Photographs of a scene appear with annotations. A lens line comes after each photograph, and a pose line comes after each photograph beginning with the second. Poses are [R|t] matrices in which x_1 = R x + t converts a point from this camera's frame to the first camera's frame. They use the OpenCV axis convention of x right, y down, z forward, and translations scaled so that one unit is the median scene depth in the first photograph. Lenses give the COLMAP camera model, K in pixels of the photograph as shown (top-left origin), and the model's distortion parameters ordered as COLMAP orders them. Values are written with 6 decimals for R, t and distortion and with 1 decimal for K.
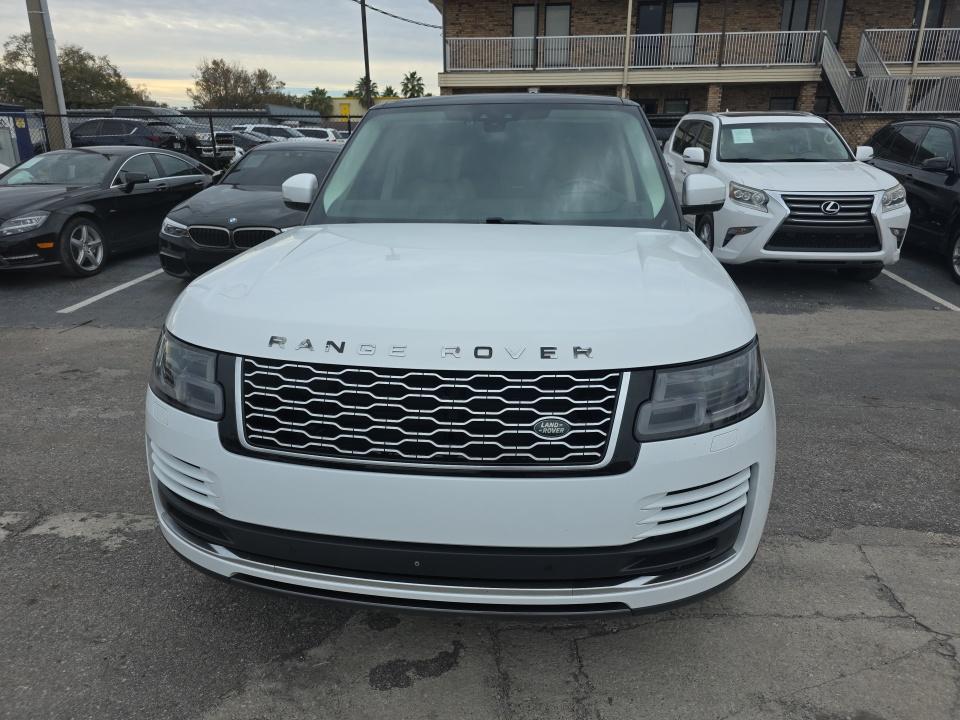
lens RADIAL K [[640.0, 0, 480.0], [0, 640.0, 360.0], [0, 0, 1]] dist [0.053314, -0.040061]
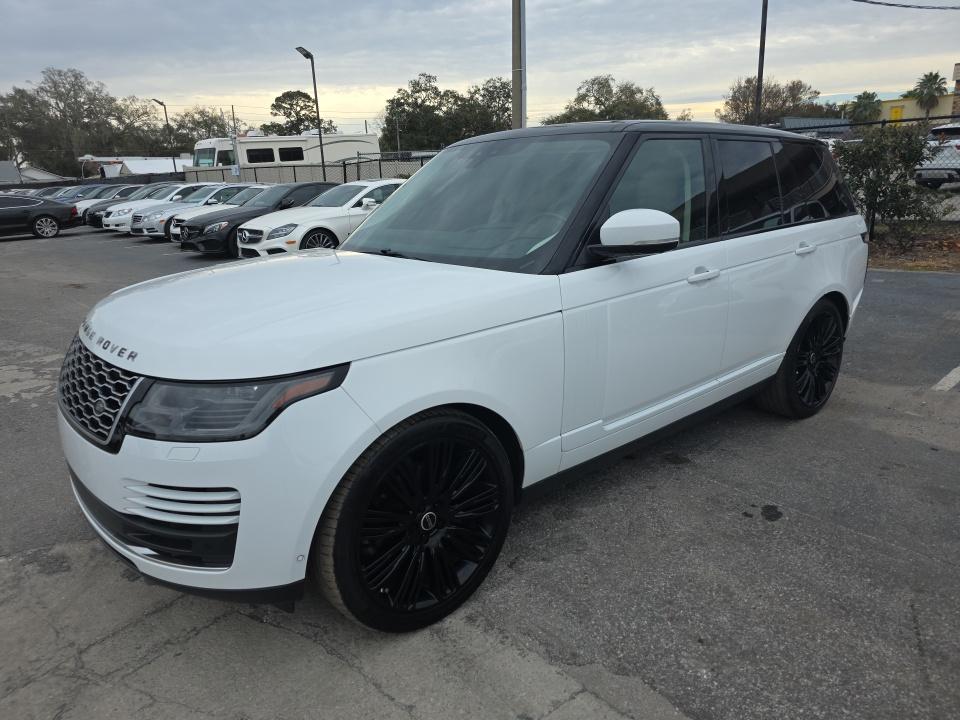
lens RADIAL K [[642.2, 0, 480.0], [0, 642.2, 360.0], [0, 0, 1]] dist [0.036108, -0.029897]
pose [[0.728744, 0.161671, -0.665428, 0.097007], [-0.176311, 0.983268, 0.045806, -0.011792], [0.661700, 0.083941, 0.745055, 0.031924]]
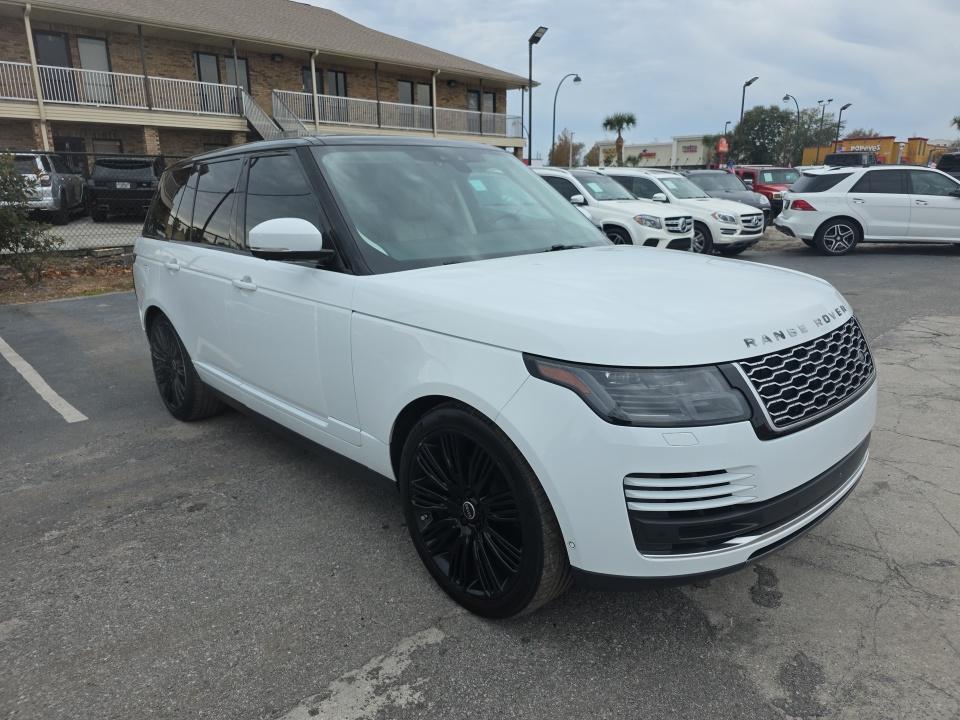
lens RADIAL K [[642.2, 0, 480.0], [0, 642.2, 360.0], [0, 0, 1]] dist [0.036108, -0.029897]
pose [[0.643370, -0.202789, 0.738208, -0.102845], [0.247822, 0.967525, 0.049799, -0.012162], [-0.724333, 0.150905, 0.672732, 0.037596]]
